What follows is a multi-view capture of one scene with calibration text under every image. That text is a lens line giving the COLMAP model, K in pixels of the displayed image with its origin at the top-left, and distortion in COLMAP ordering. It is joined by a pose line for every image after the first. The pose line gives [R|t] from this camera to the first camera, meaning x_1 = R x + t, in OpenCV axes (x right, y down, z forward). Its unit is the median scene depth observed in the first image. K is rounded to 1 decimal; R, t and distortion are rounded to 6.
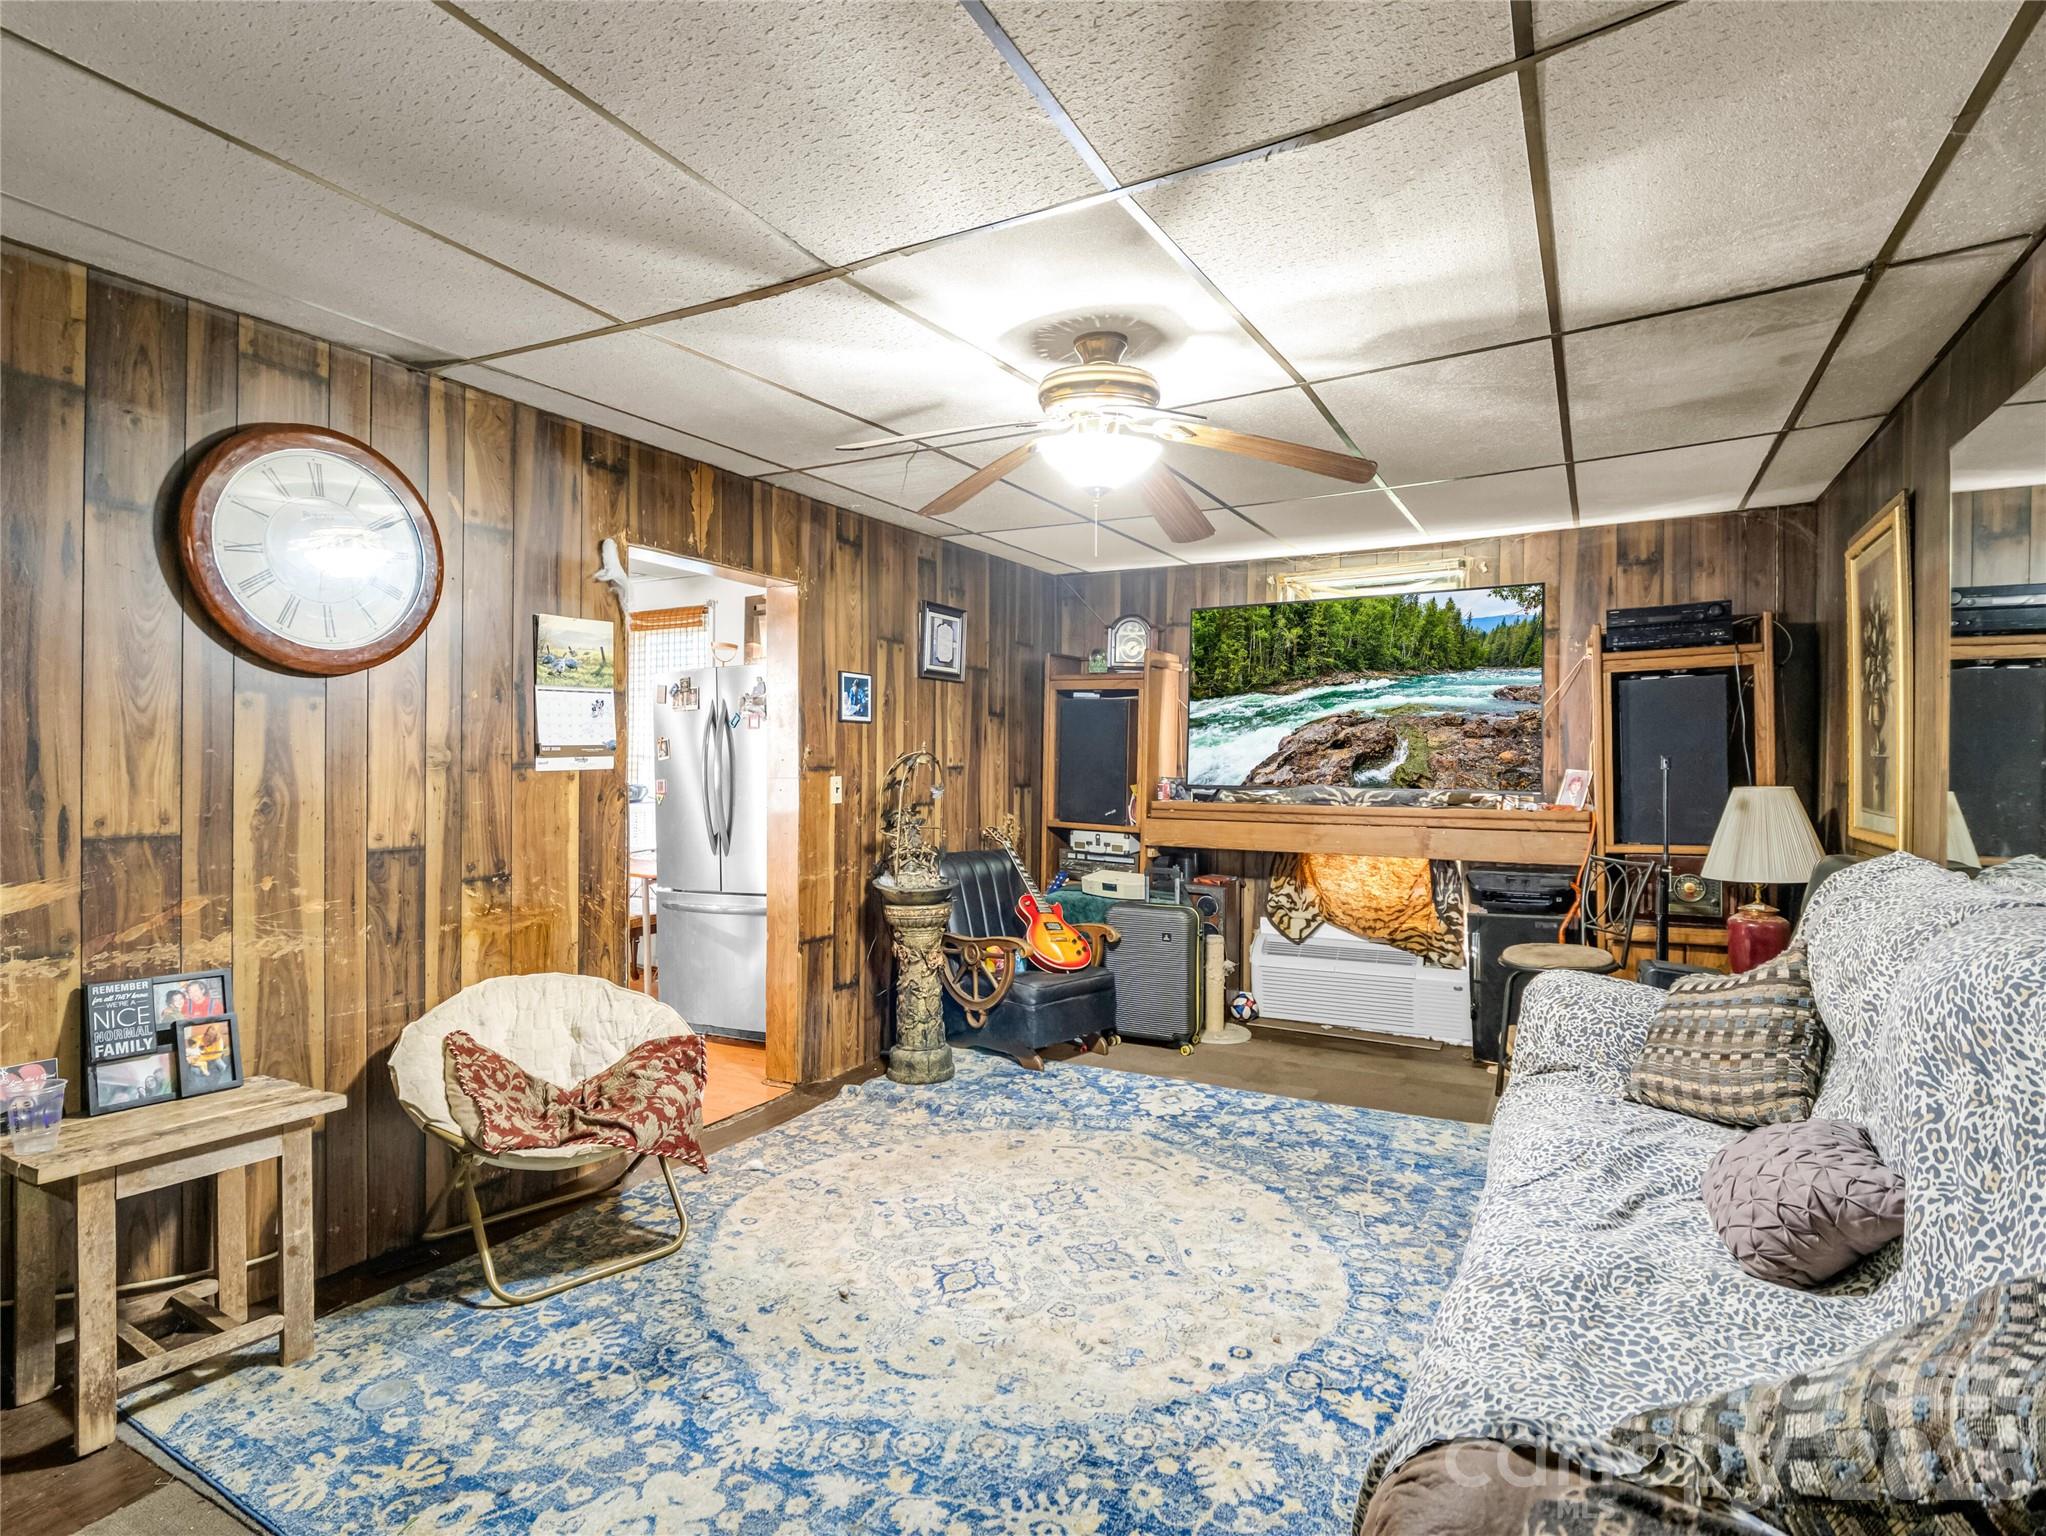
lens RADIAL K [[974.1, 0, 1027.9], [0, 974.1, 766.1], [0, 0, 1]] dist [0.000563, -0.009430]
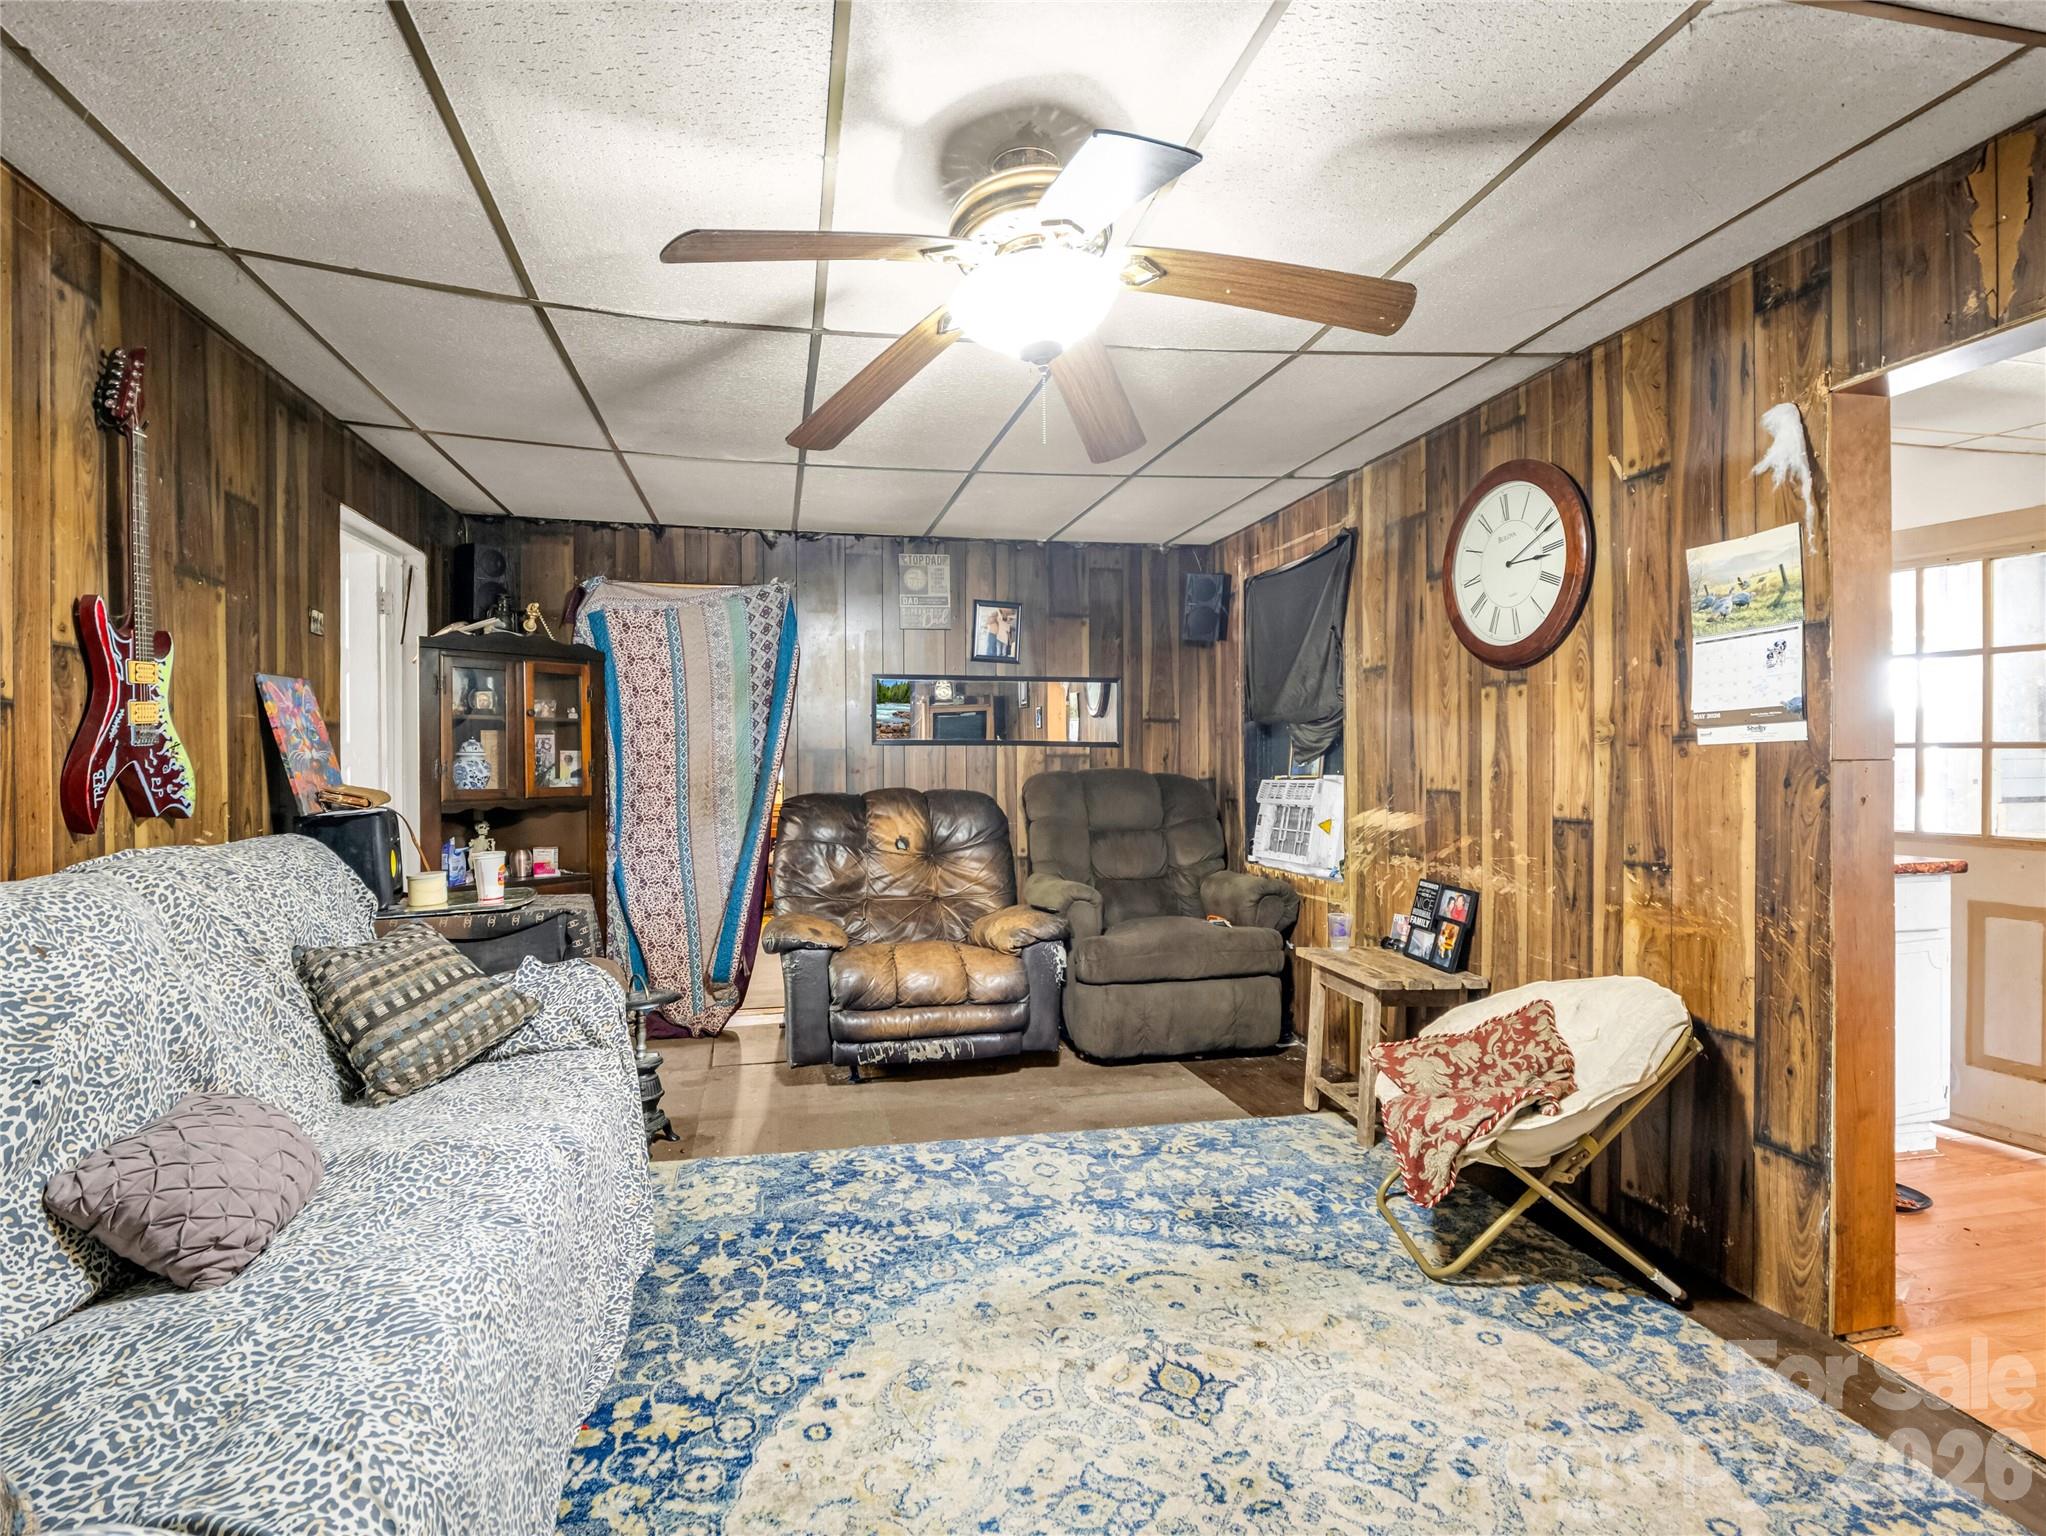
lens RADIAL K [[1045.7, 0, 1020.0], [0, 1045.7, 760.5], [0, 0, 1]] dist [-0.002029, -0.013100]
pose [[-0.734397, 0.003358, -0.678712, 0.605236], [0.003637, 0.999993, 0.001013, 0.018839], [0.678711, -0.001725, -0.734404, 1.542633]]
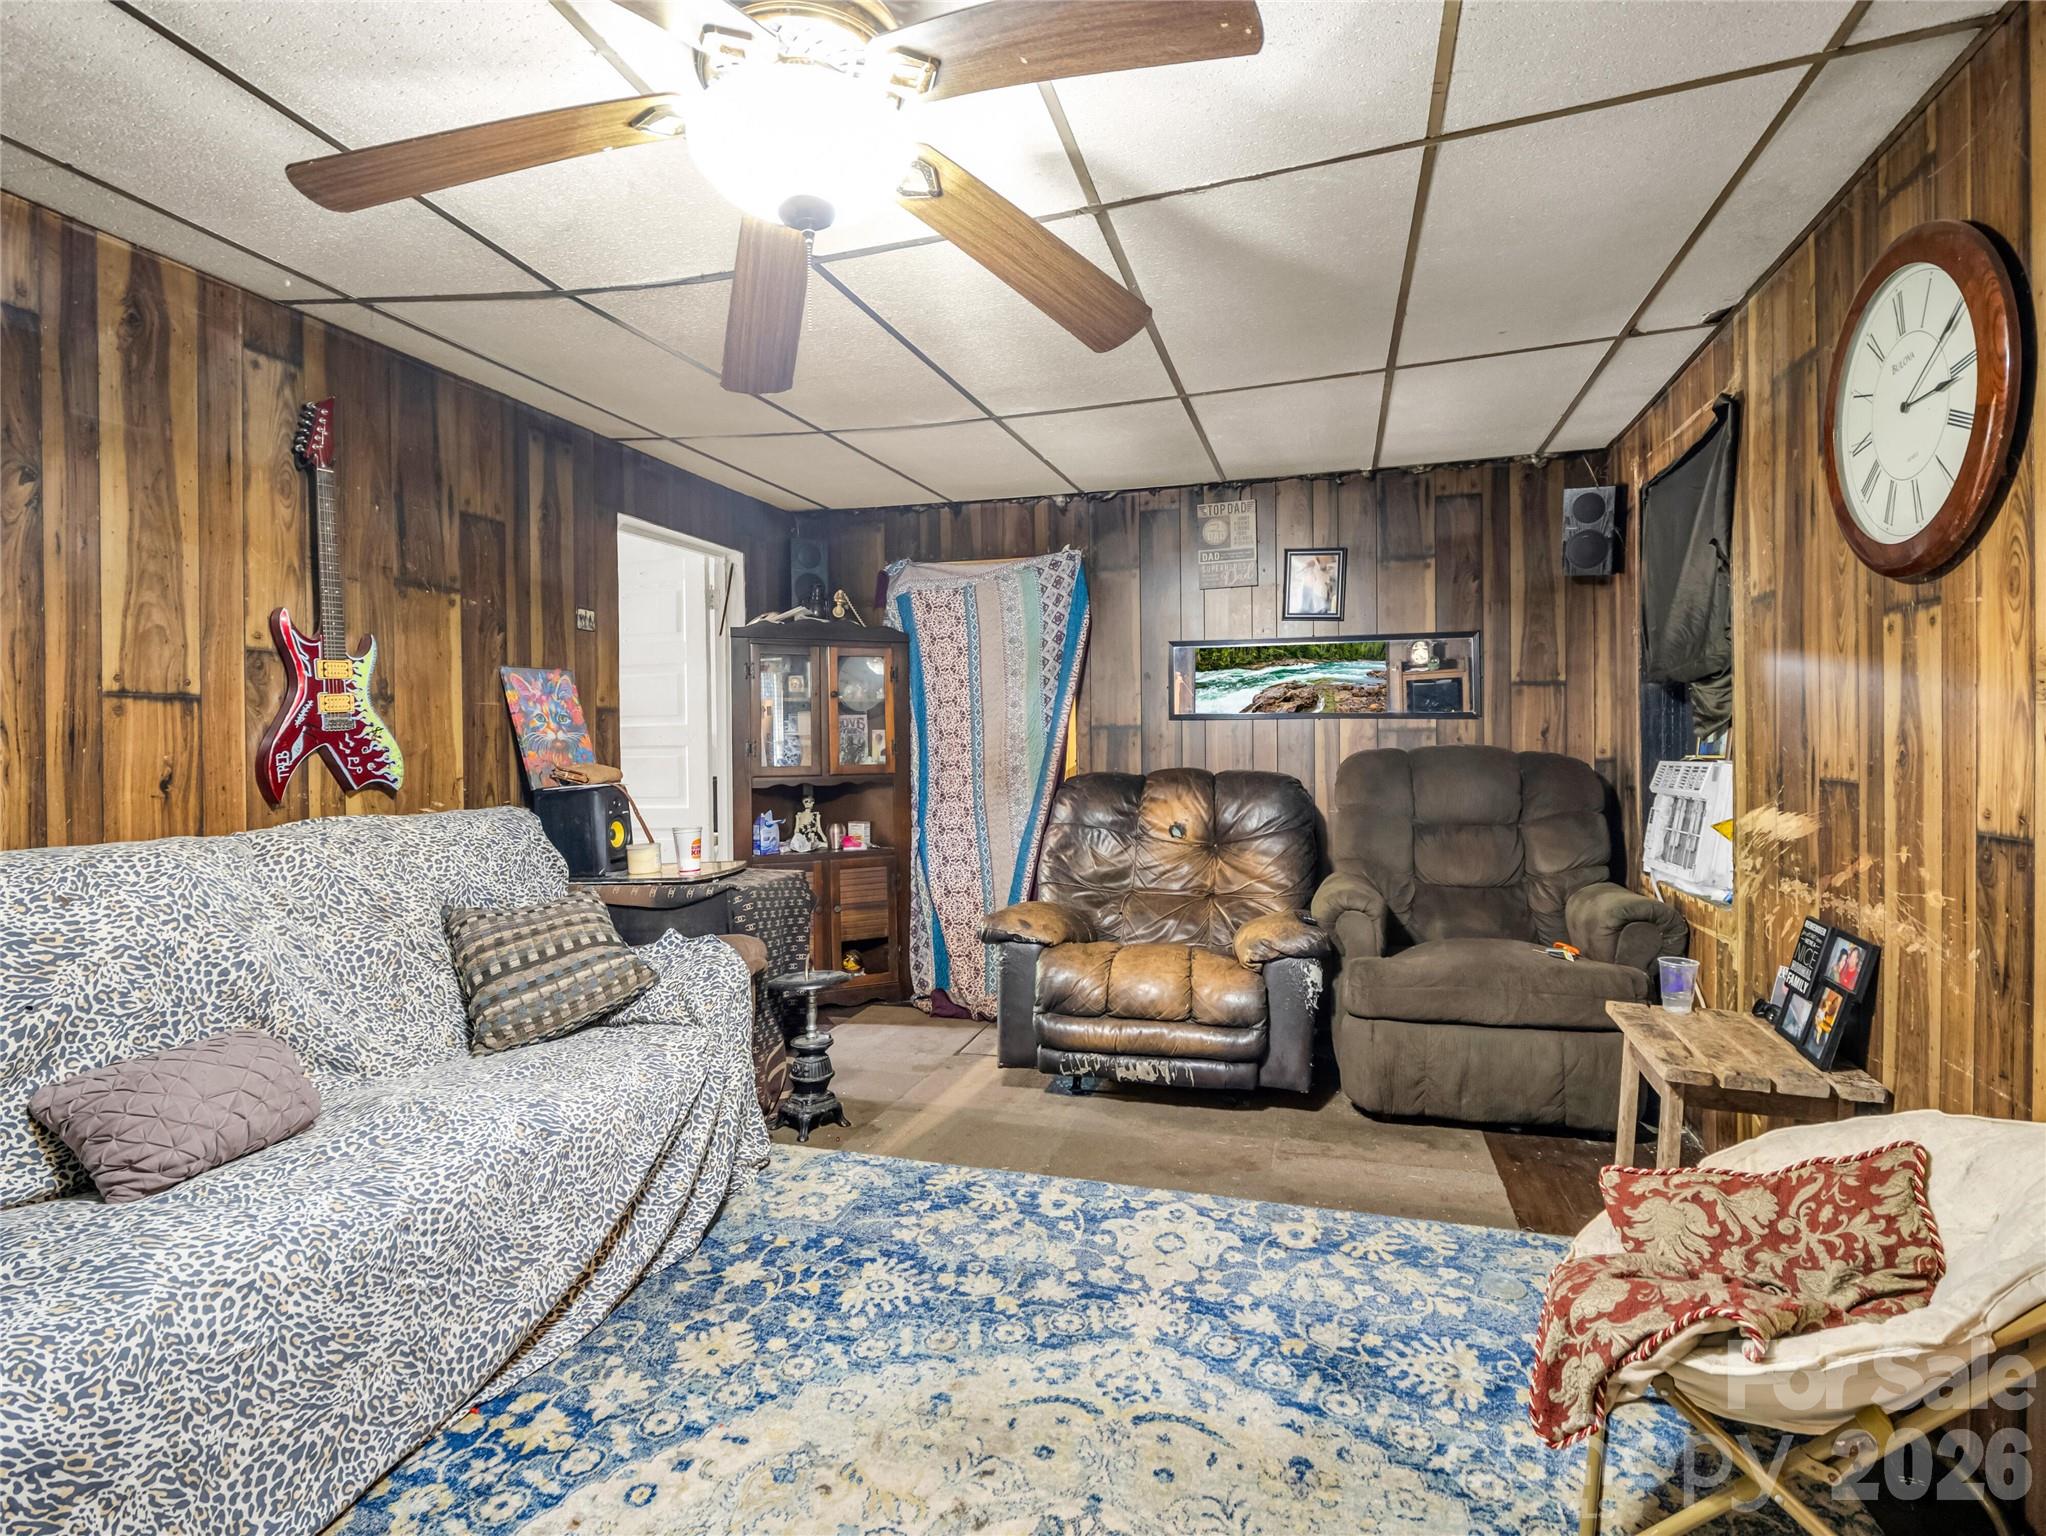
lens RADIAL K [[1057.8, 0, 1059.5], [0, 1057.8, 746.7], [0, 0, 1]] dist [-0.009195, -0.006441]
pose [[-0.970627, 0.011553, -0.240310, 0.079604], [0.009968, 0.999920, 0.007813, 0.019740], [0.240381, 0.005188, -0.970665, 1.610196]]
